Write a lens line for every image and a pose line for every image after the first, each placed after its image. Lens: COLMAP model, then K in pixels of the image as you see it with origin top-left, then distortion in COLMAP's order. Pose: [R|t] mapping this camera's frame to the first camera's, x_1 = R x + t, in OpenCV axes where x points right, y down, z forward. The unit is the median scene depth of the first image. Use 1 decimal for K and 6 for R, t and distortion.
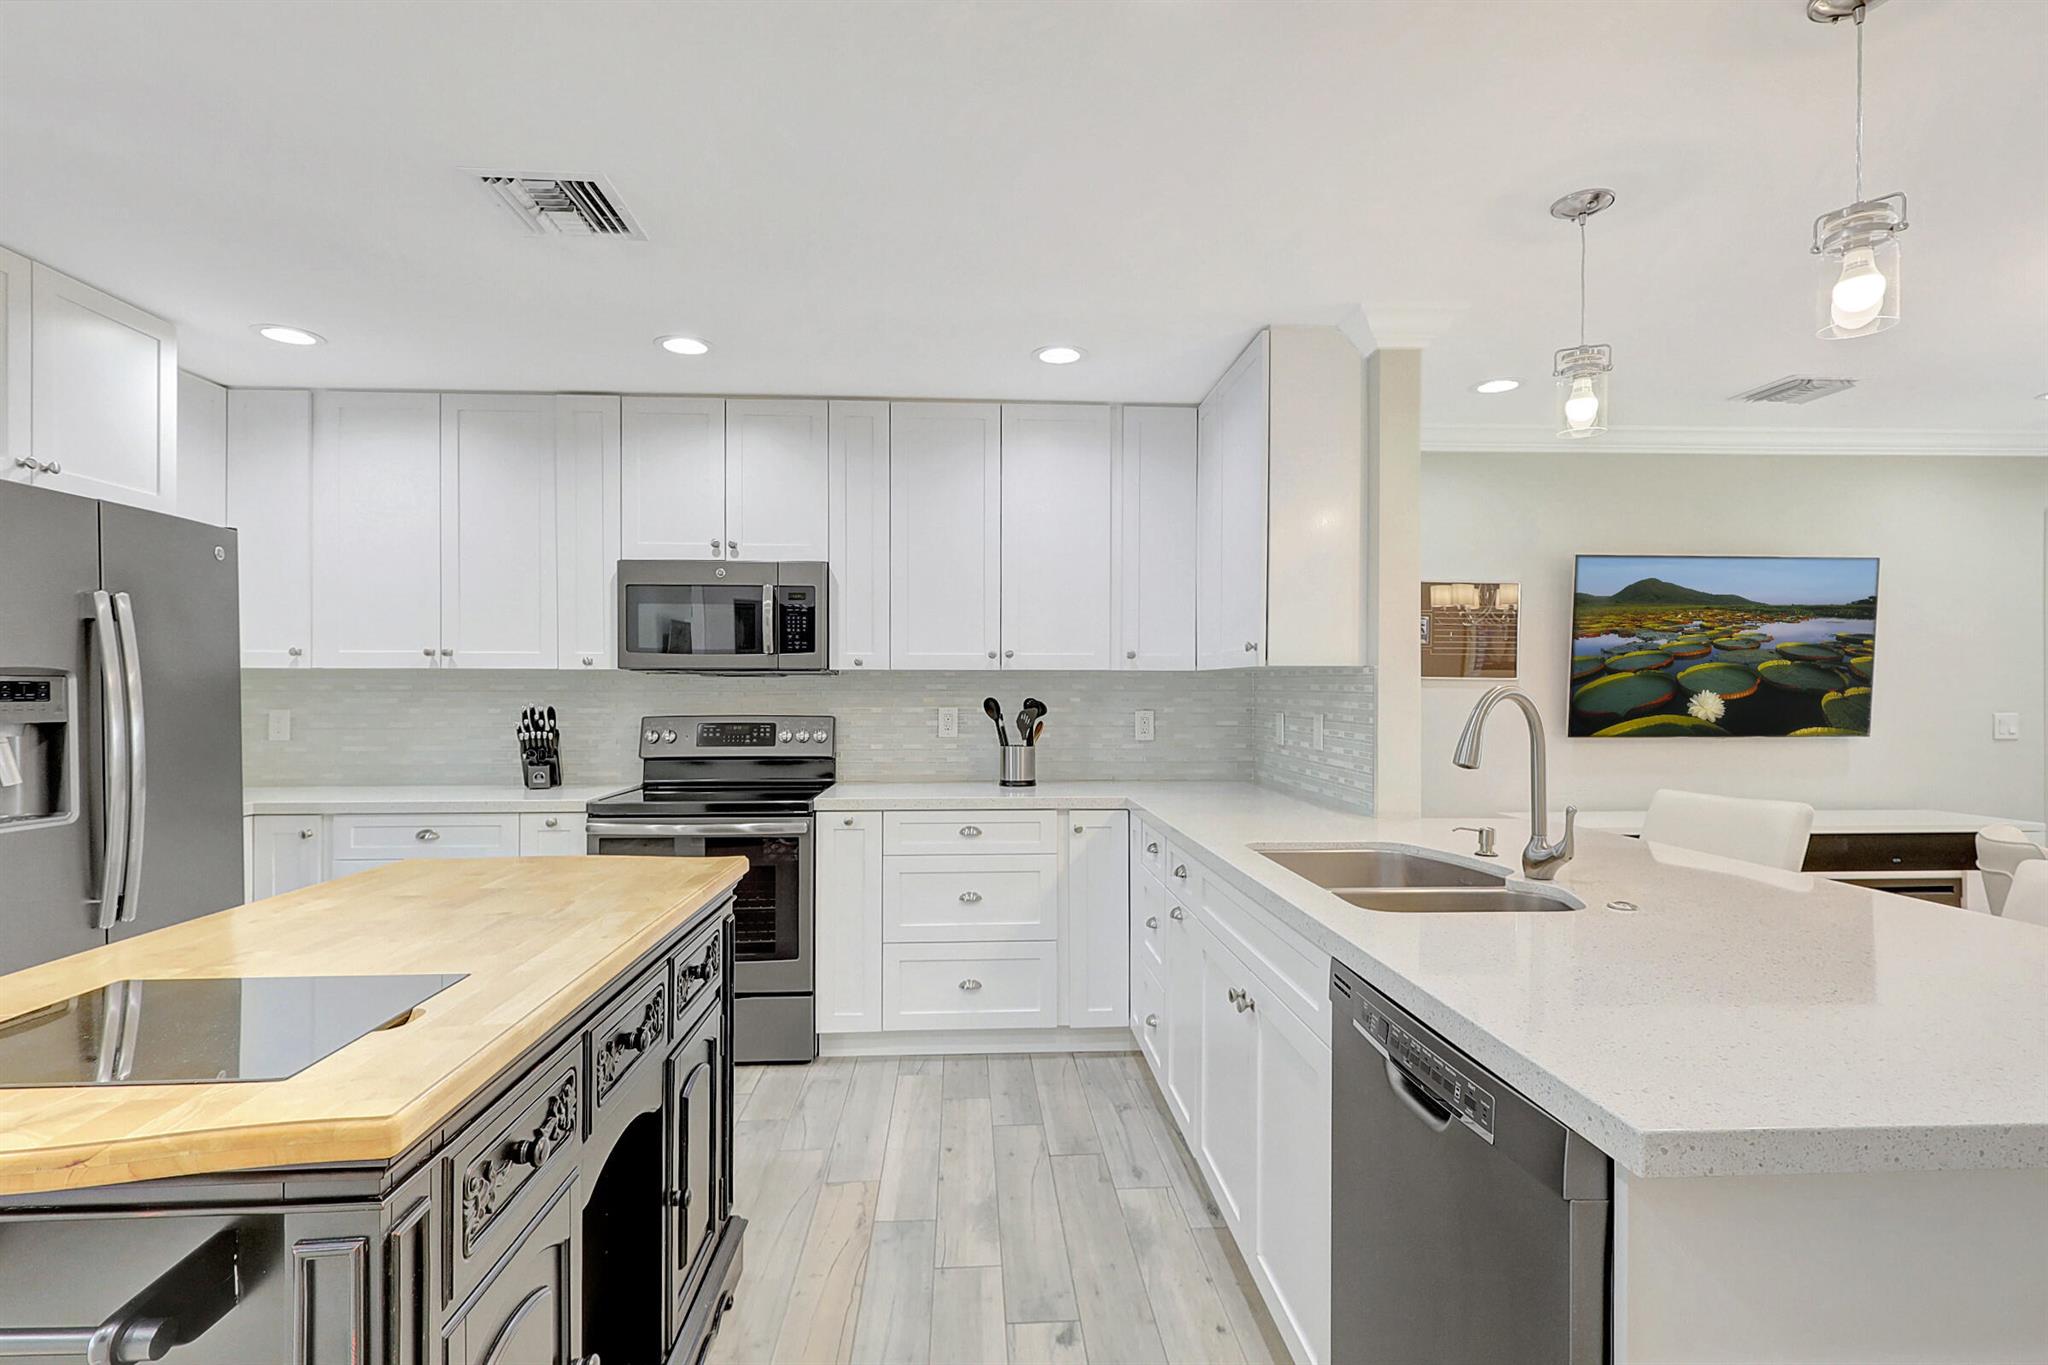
lens RADIAL K [[966.4, 0, 1029.9], [0, 966.4, 691.7], [0, 0, 1]] dist [-0.003266, 0.002530]
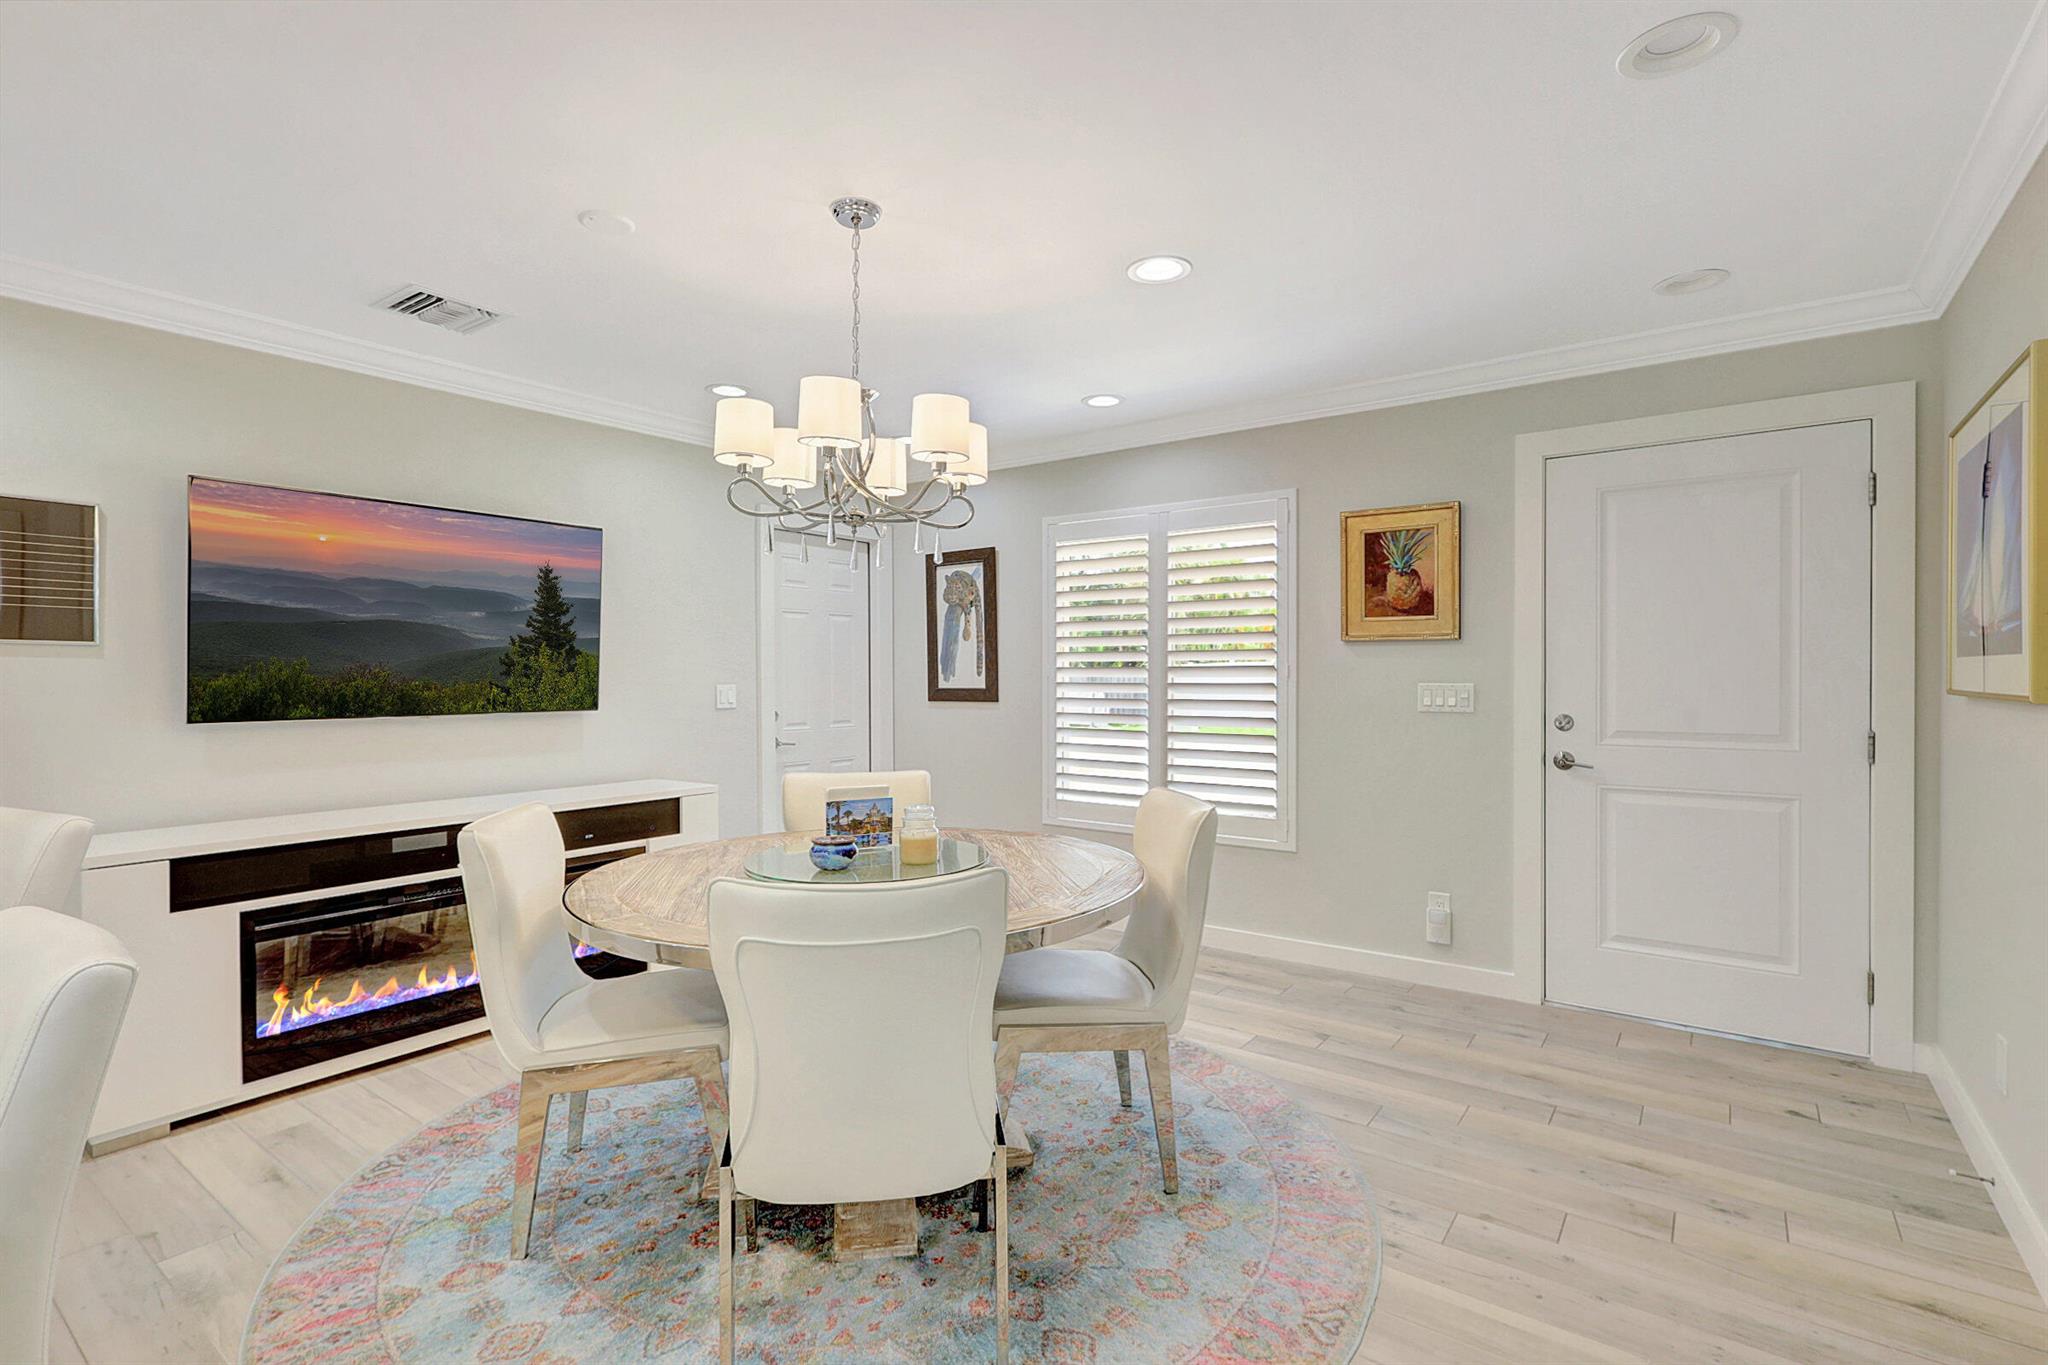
lens RADIAL K [[966.4, 0, 1011.3], [0, 966.4, 684.6], [0, 0, 1]] dist [-0.003266, 0.002530]
pose [[0.639795, -0.011290, 0.768463, 0.513728], [0.003294, 0.999923, 0.011949, 0.013517], [-0.768539, -0.005114, 0.639783, 0.061717]]
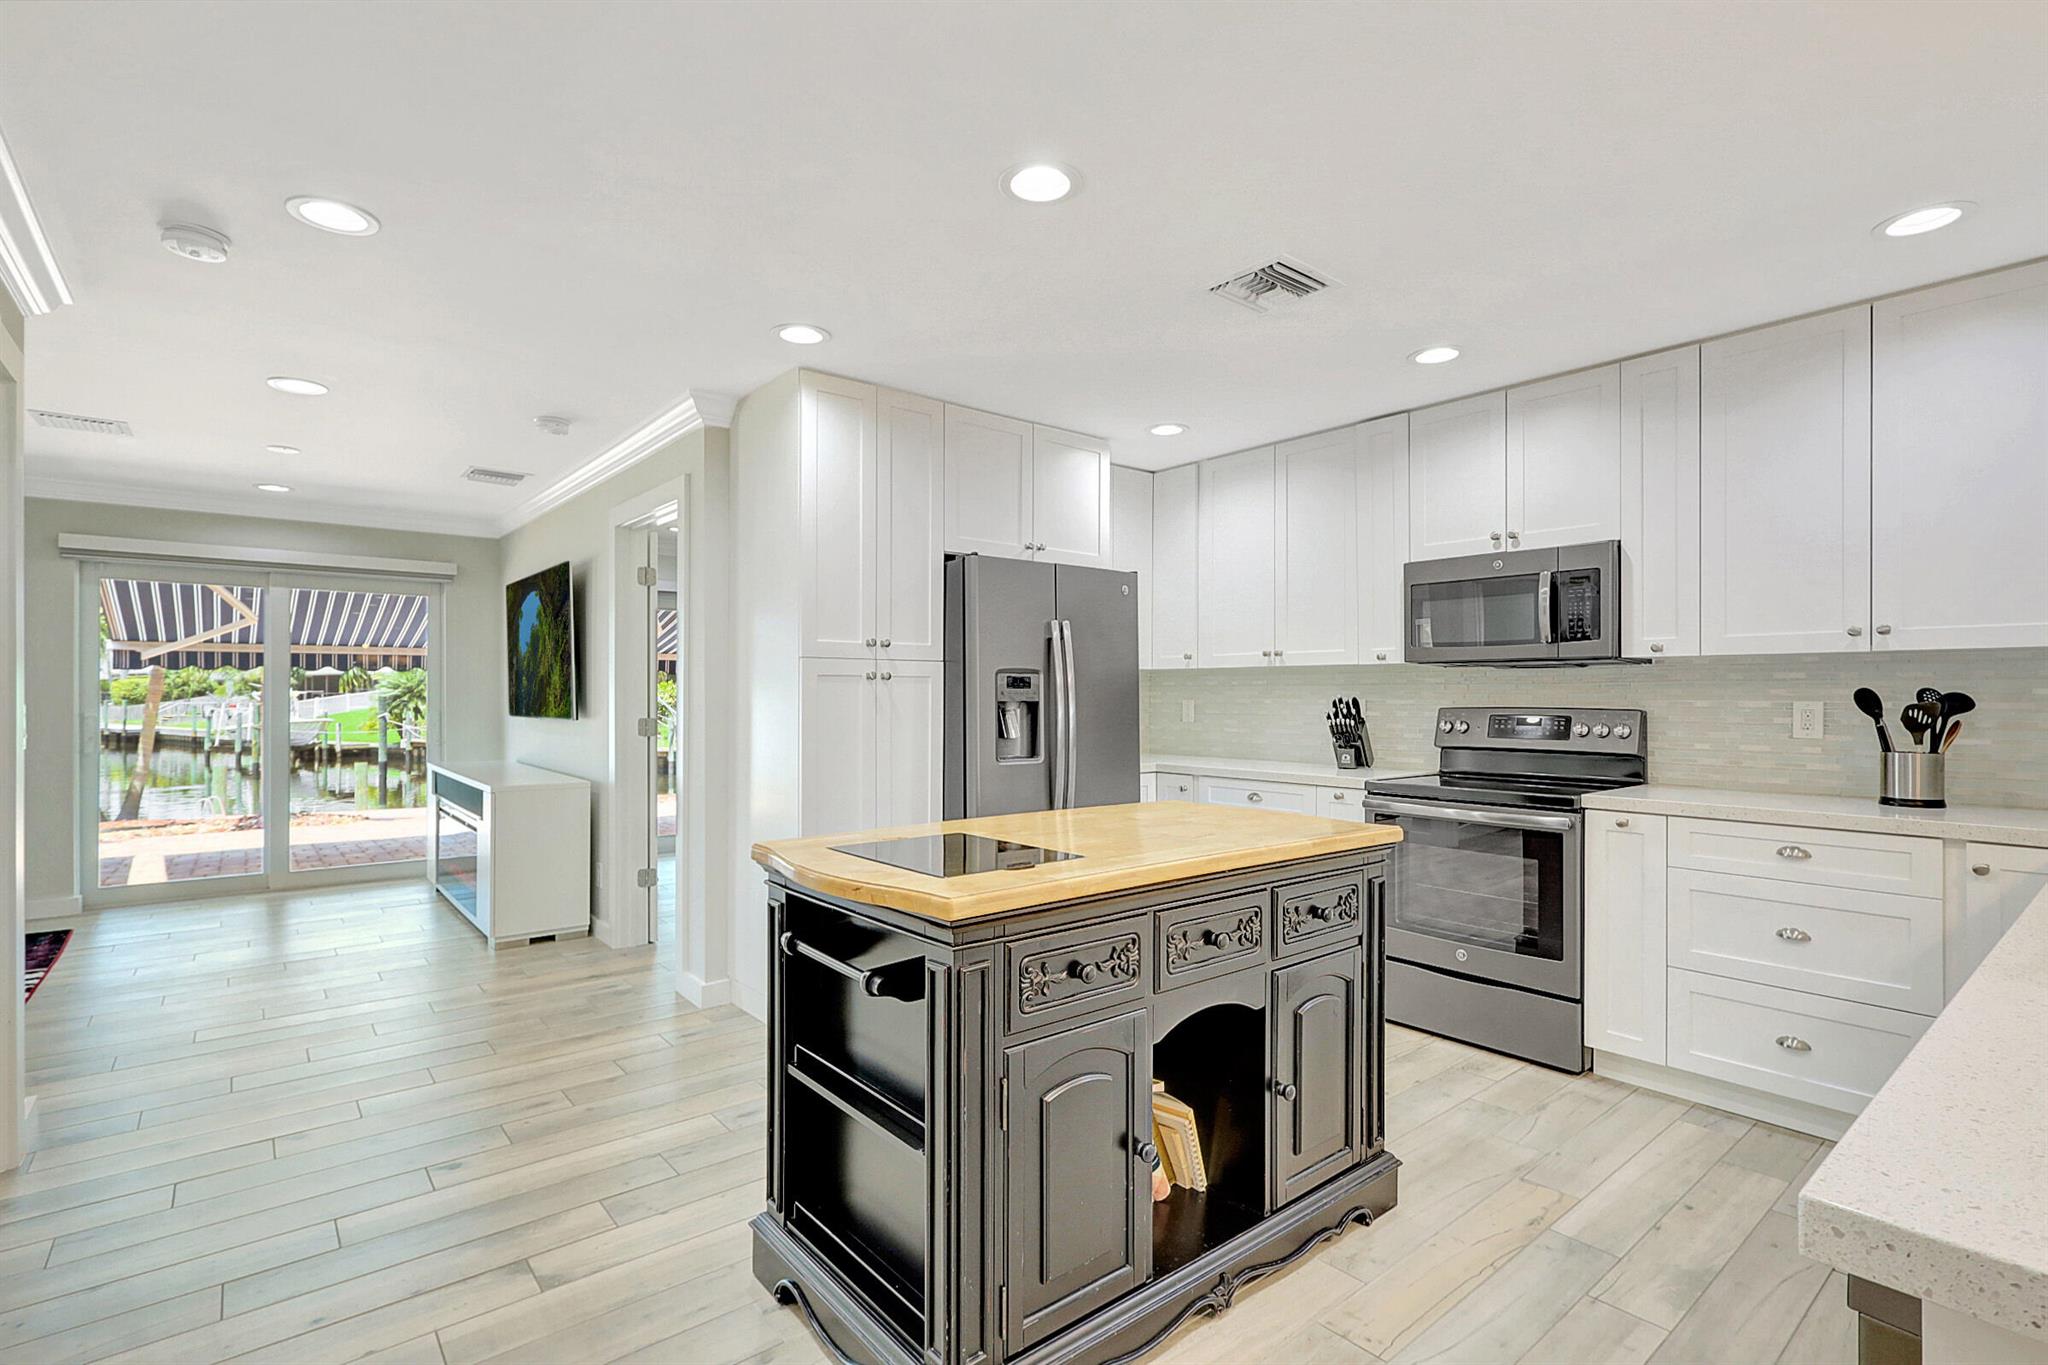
lens RADIAL K [[966.4, 0, 1022.0], [0, 966.4, 694.2], [0, 0, 1]] dist [-0.003266, 0.002530]
pose [[0.585738, -0.000379, -0.810500, 0.218701], [0.000422, 1.000000, -0.000163, 0.012656], [0.810500, -0.000247, 0.585738, 0.009985]]
